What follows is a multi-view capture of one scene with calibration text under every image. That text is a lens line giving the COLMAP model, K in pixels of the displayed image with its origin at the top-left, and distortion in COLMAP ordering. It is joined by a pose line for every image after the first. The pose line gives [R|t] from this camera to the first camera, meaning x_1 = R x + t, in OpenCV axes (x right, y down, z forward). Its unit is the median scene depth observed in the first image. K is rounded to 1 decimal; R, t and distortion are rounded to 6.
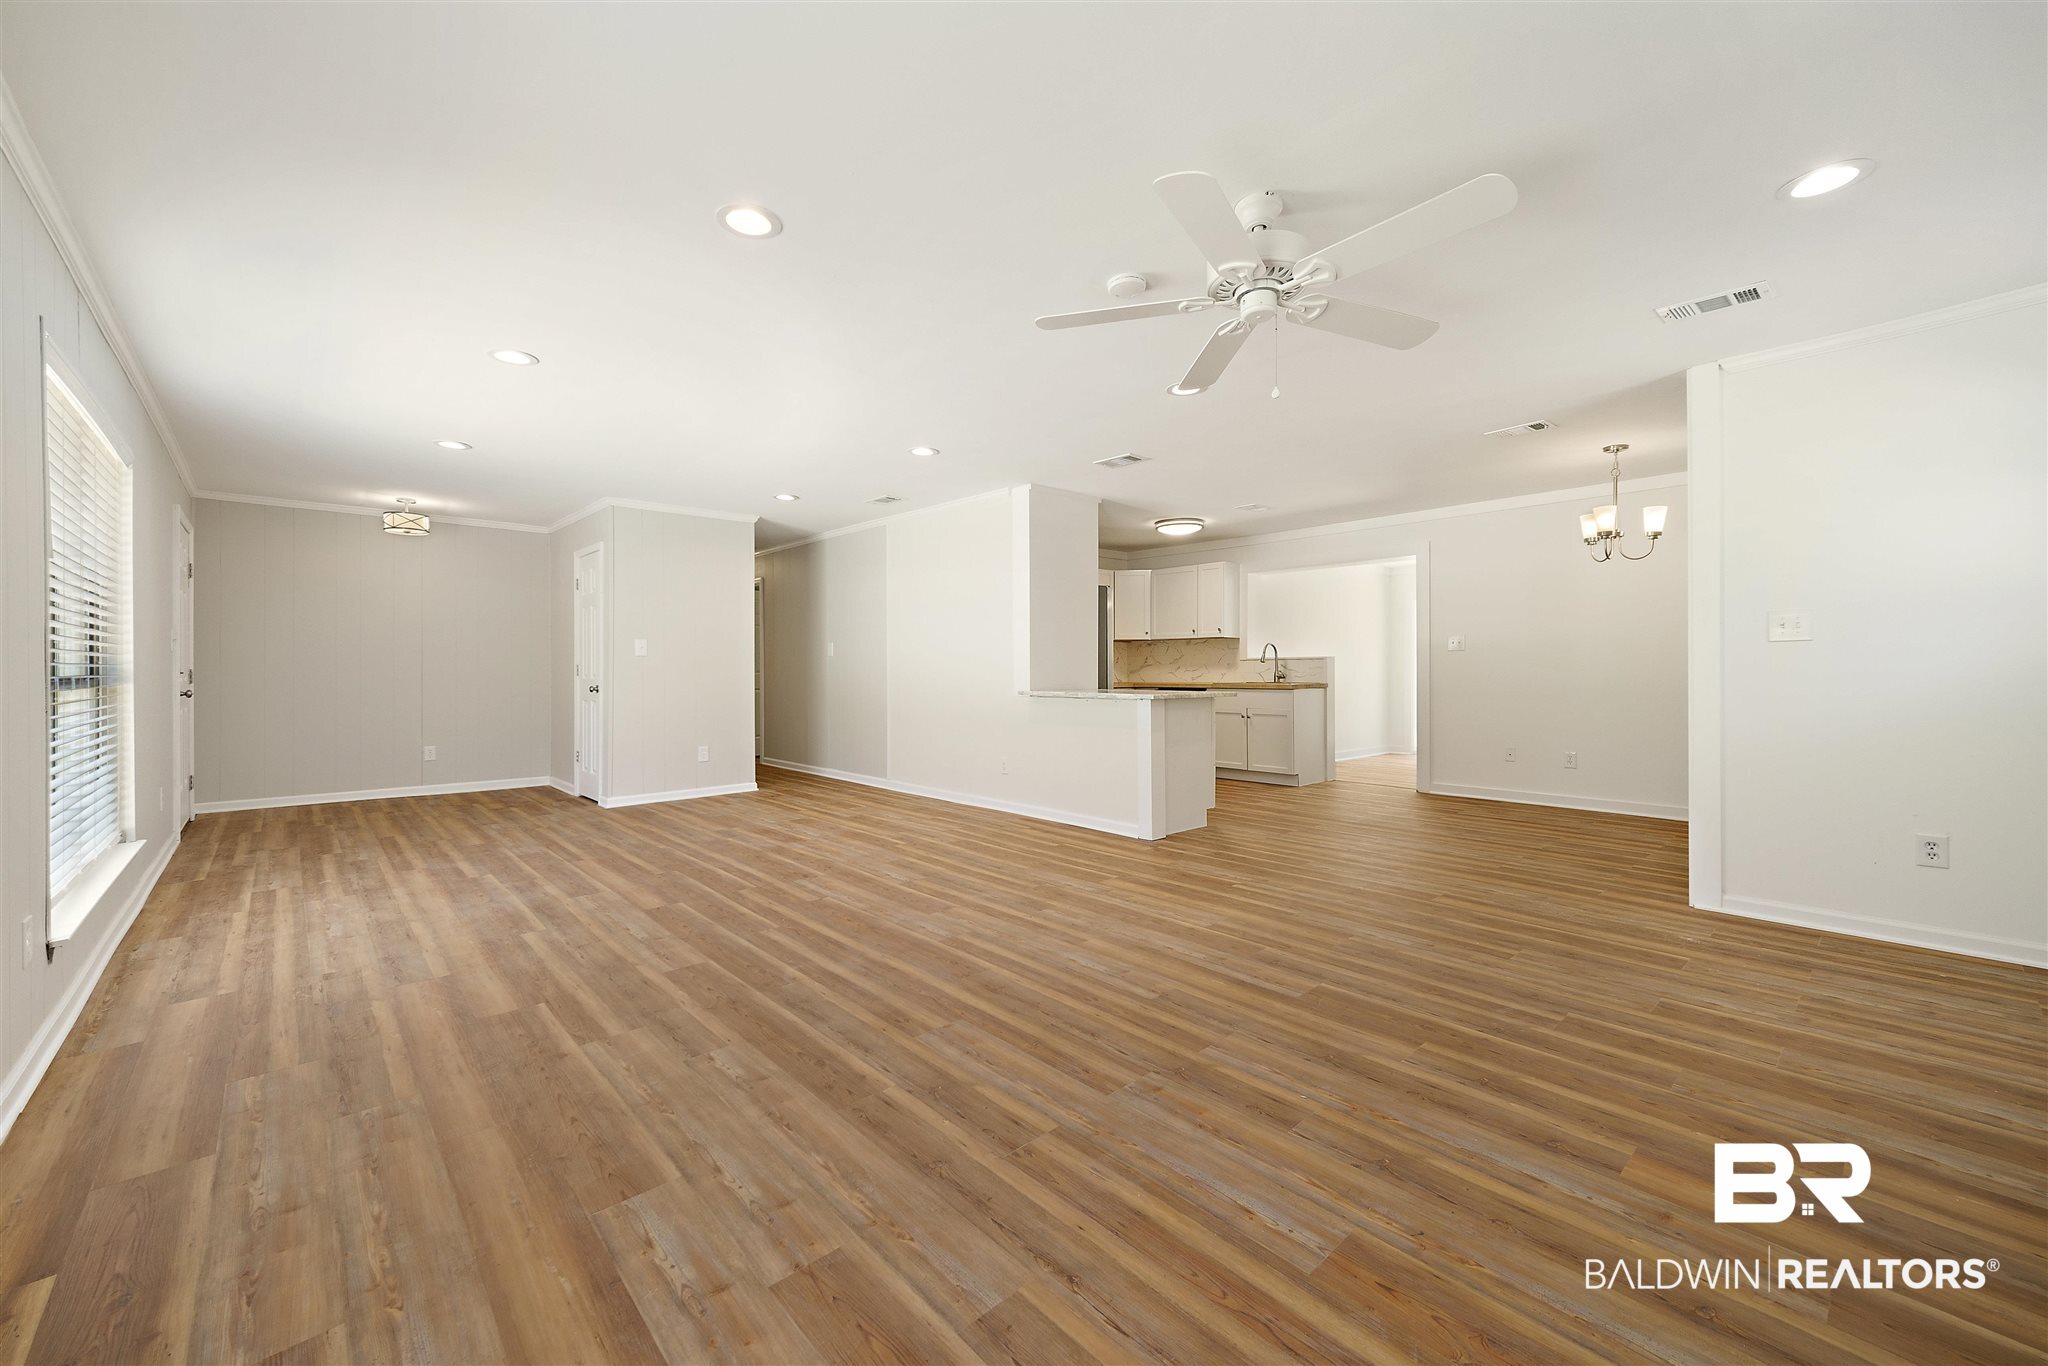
lens RADIAL K [[811.8, 0, 1018.4], [0, 811.8, 673.6], [0, 0, 1]] dist [0.017342, -0.000035]
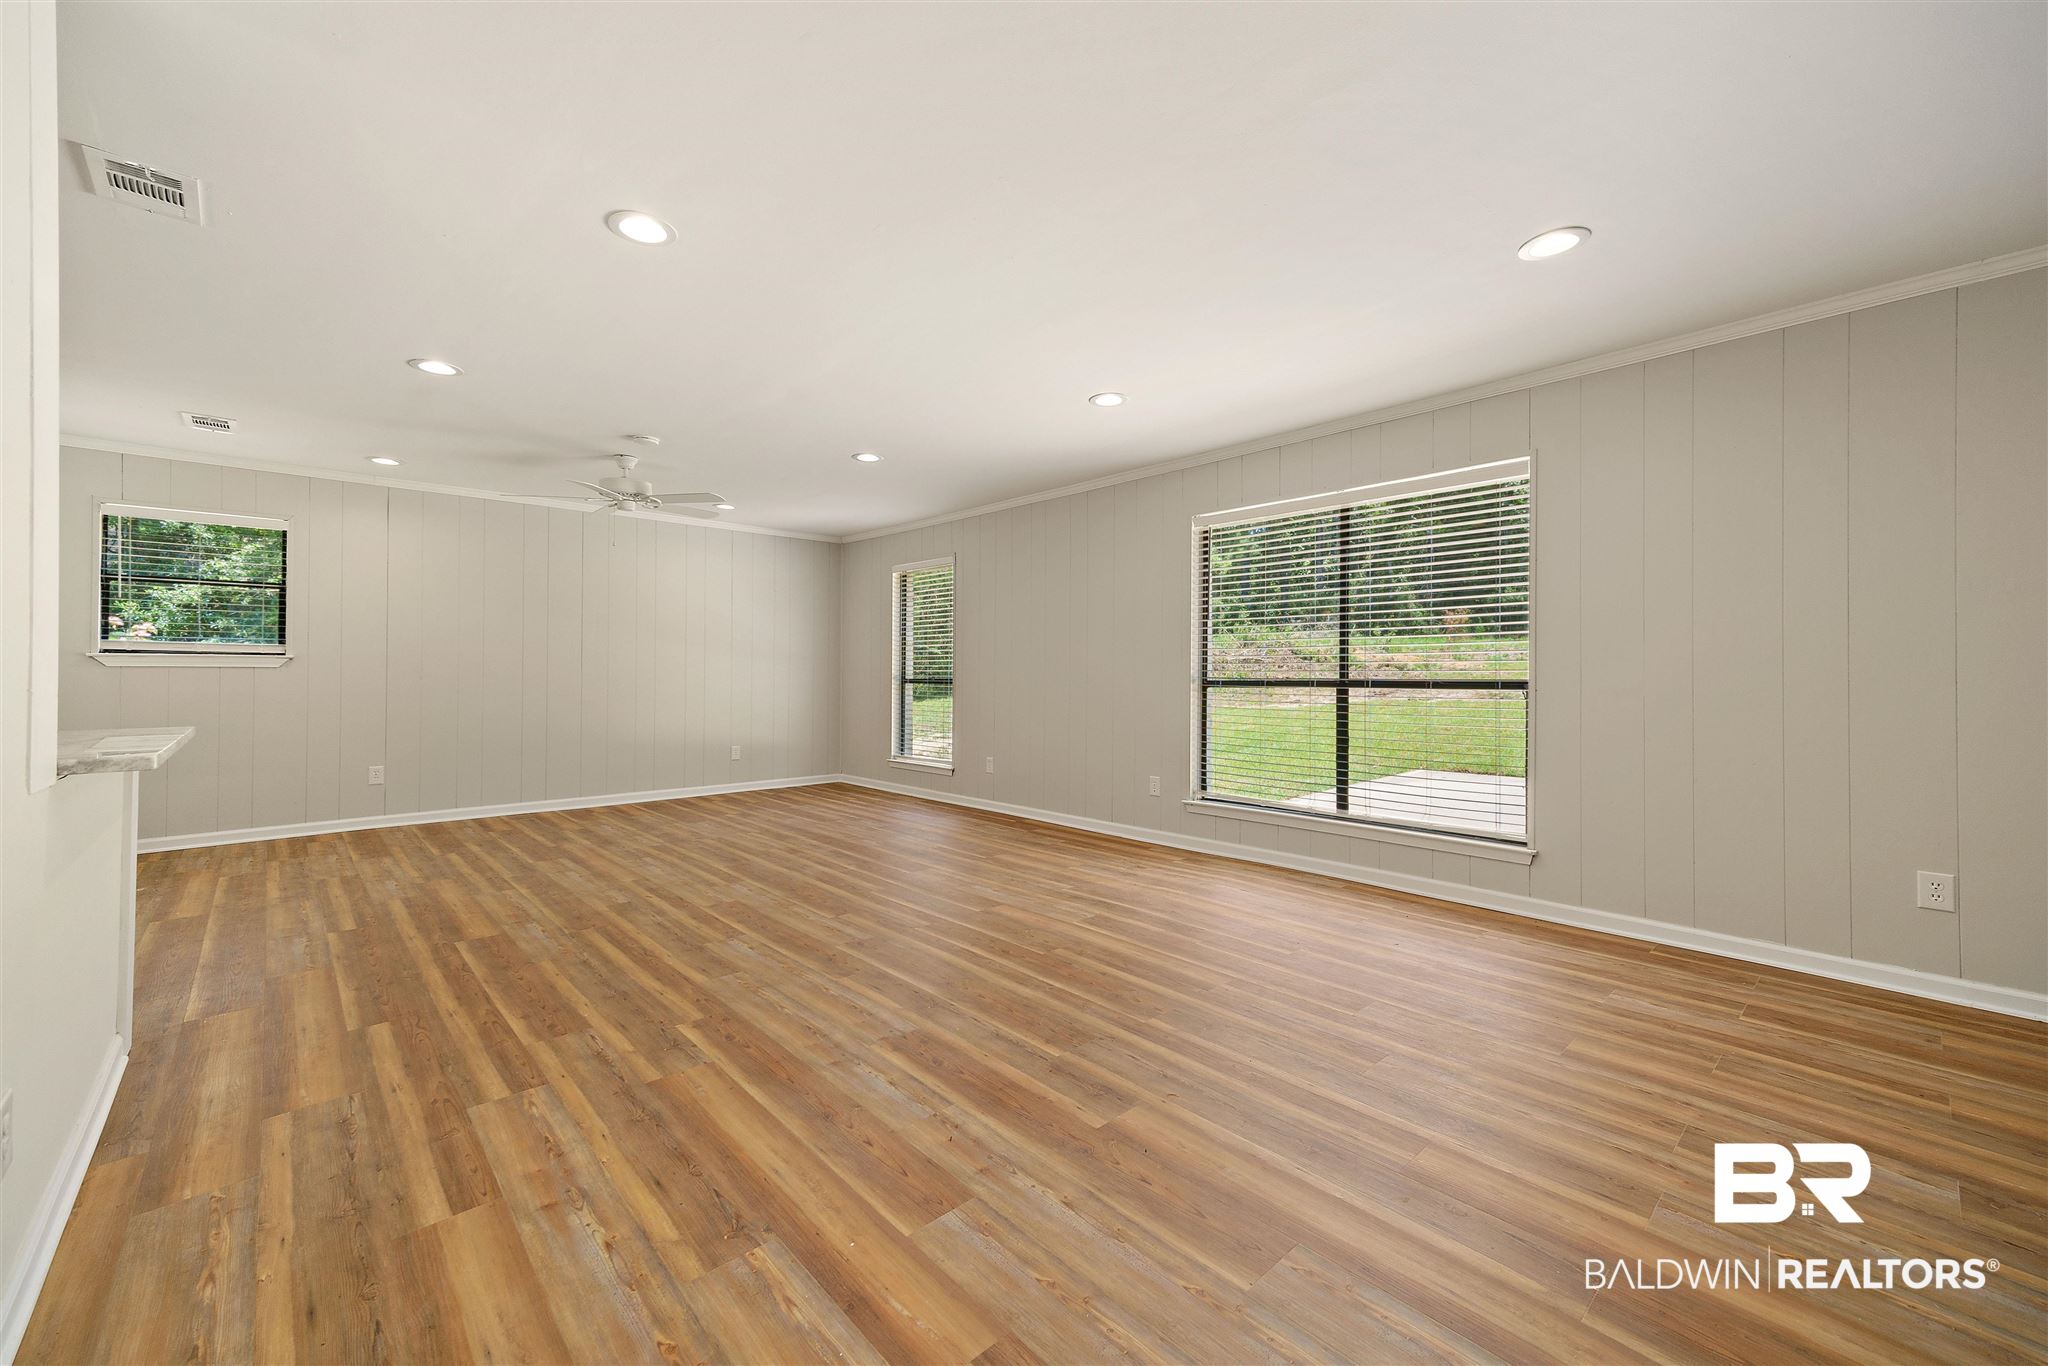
lens RADIAL K [[811.8, 0, 1023.5], [0, 811.8, 667.8], [0, 0, 1]] dist [0.017342, -0.000035]
pose [[-0.999975, -0.000842, -0.006982, -0.638874], [-0.000834, 0.999999, -0.001072, -0.018121], [0.006982, -0.001066, -0.999975, 2.753397]]
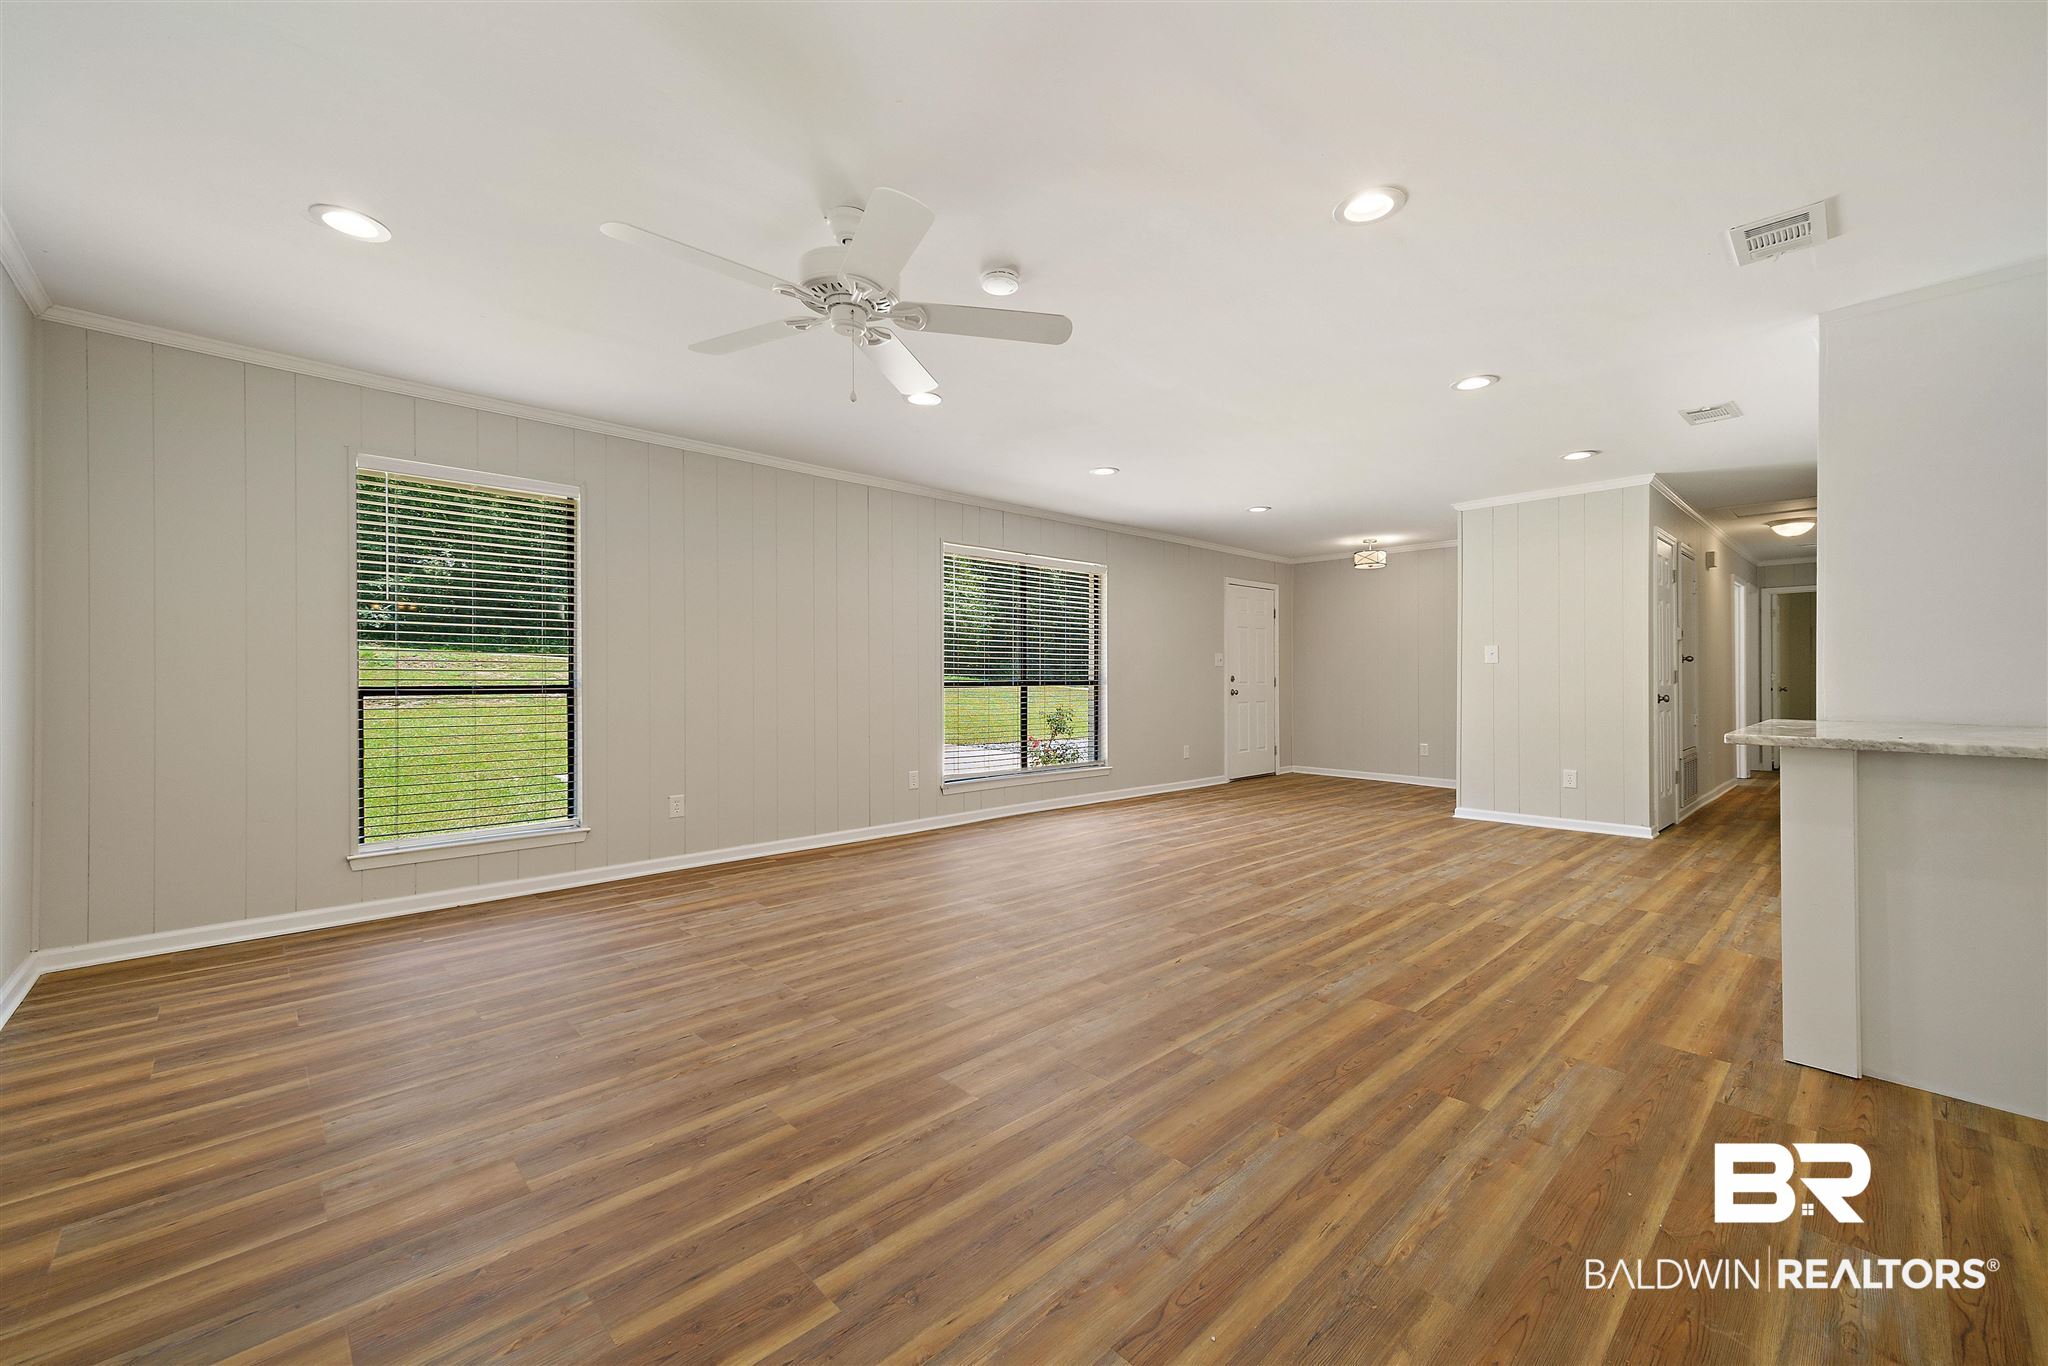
lens RADIAL K [[811.8, 0, 1009.8], [0, 811.8, 682.7], [0, 0, 1]] dist [0.017342, -0.000035]
pose [[0.010143, 0.008624, -0.999911, 1.152344], [-0.005078, 0.999950, 0.008573, -0.011030], [0.999936, 0.004990, 0.010187, 1.047320]]
